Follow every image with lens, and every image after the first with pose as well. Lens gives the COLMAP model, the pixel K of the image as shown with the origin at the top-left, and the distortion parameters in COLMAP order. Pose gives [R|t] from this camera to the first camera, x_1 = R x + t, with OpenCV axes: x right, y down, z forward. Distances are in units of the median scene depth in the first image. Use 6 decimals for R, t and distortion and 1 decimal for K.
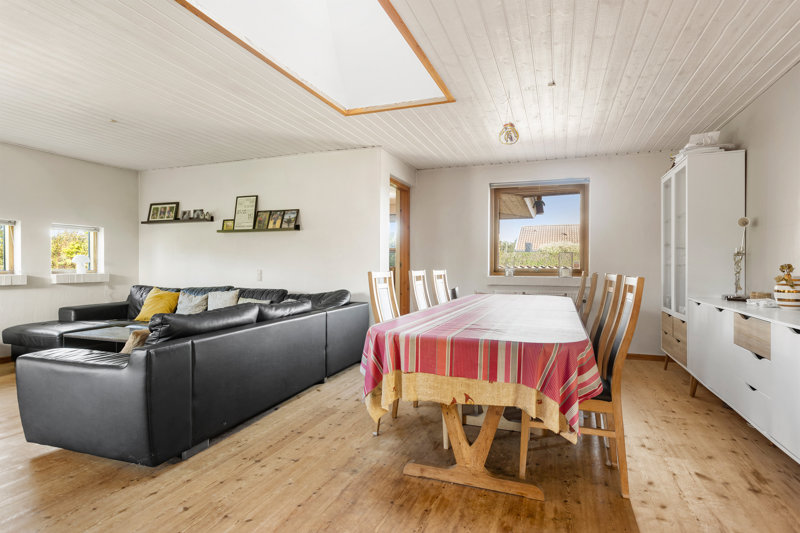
lens RADIAL K [[425.3, 0, 400.1], [0, 425.3, 266.7], [0, 0, 1]] dist [-0.001816, 0.003018]
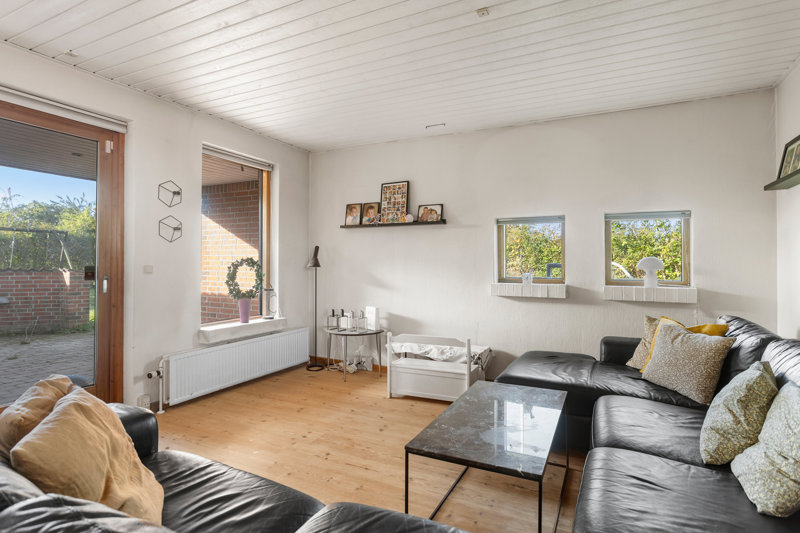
lens RADIAL K [[425.3, 0, 402.1], [0, 425.3, 263.5], [0, 0, 1]] dist [-0.001816, 0.003018]
pose [[-0.102510, -0.006132, -0.994713, -0.093104], [-0.007768, 0.999955, -0.005364, -0.012281], [0.994702, 0.007178, -0.102553, 0.748232]]
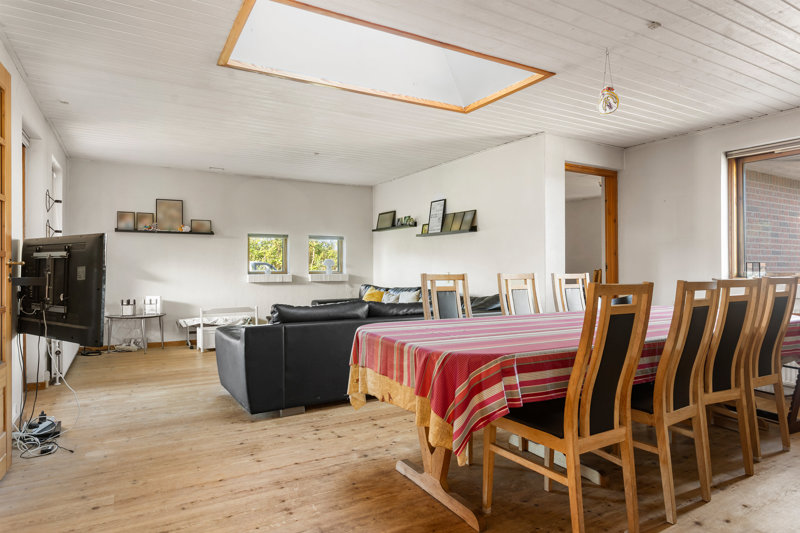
lens RADIAL K [[480.8, 0, 400.4], [0, 480.8, 264.2], [0, 0, 1]] dist [-0.003438, 0.001335]
pose [[0.770117, -0.004047, -0.637890, 0.337750], [-0.002413, 0.999954, -0.009256, -0.000082], [0.637898, 0.008667, 0.770072, 0.046035]]
